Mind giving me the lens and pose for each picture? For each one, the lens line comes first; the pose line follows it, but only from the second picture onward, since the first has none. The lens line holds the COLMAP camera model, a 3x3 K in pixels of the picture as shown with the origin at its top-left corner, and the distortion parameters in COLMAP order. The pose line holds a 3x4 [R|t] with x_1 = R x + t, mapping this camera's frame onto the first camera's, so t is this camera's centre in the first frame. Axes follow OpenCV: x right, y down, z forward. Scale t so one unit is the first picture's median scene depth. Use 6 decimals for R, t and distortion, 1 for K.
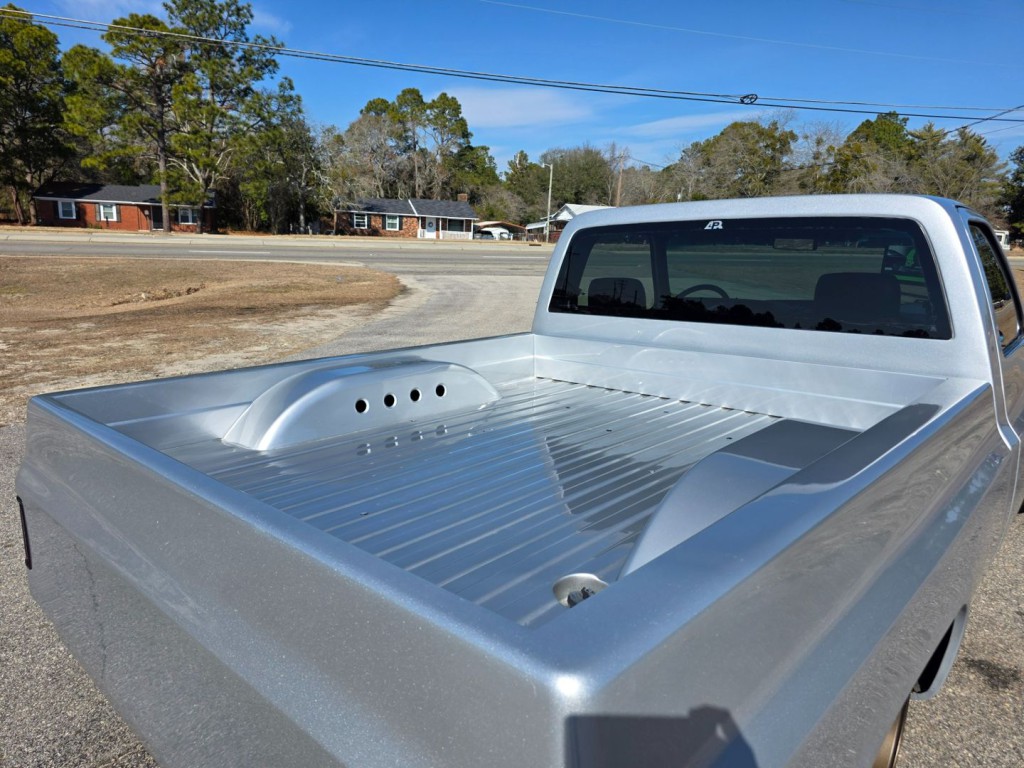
lens RADIAL K [[677.7, 0, 523.0], [0, 677.7, 380.7], [0, 0, 1]] dist [0.058494, -0.047441]
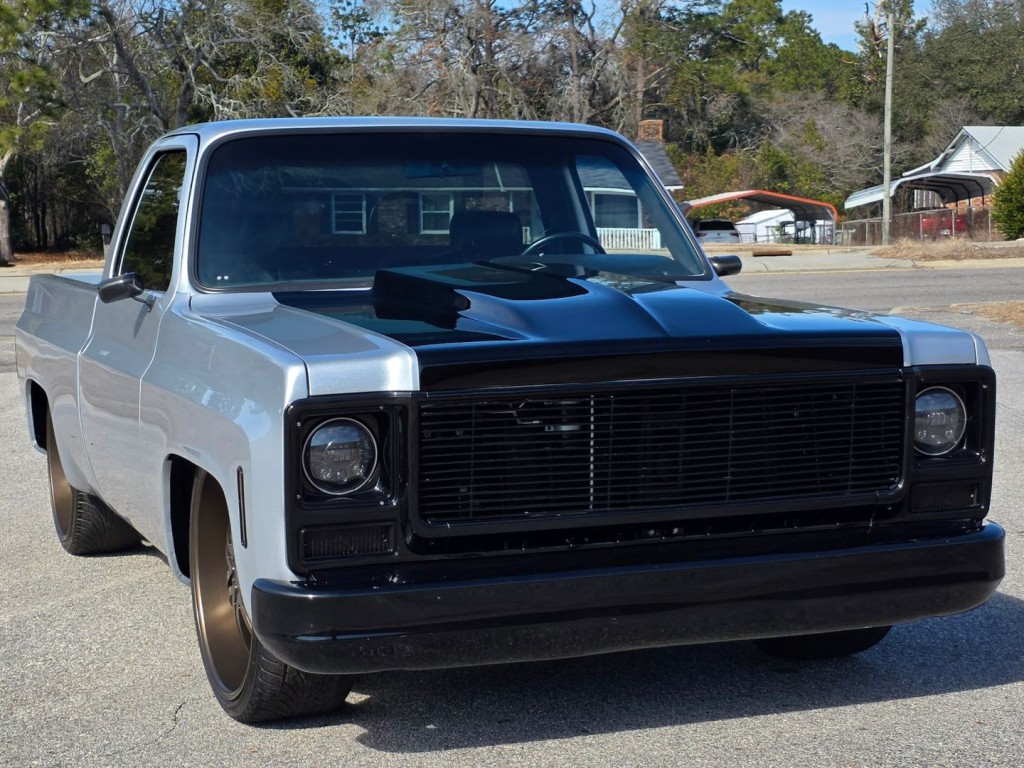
lens RADIAL K [[1900.1, 0, 491.1], [0, 1900.1, 383.8], [0, 0, 1]] dist [0.208625, -0.857853]
pose [[0.966493, -0.031893, -0.254704, 0.082949], [-0.002830, 0.990867, -0.134812, -0.010607], [0.256678, 0.131016, 0.957576, 0.069926]]
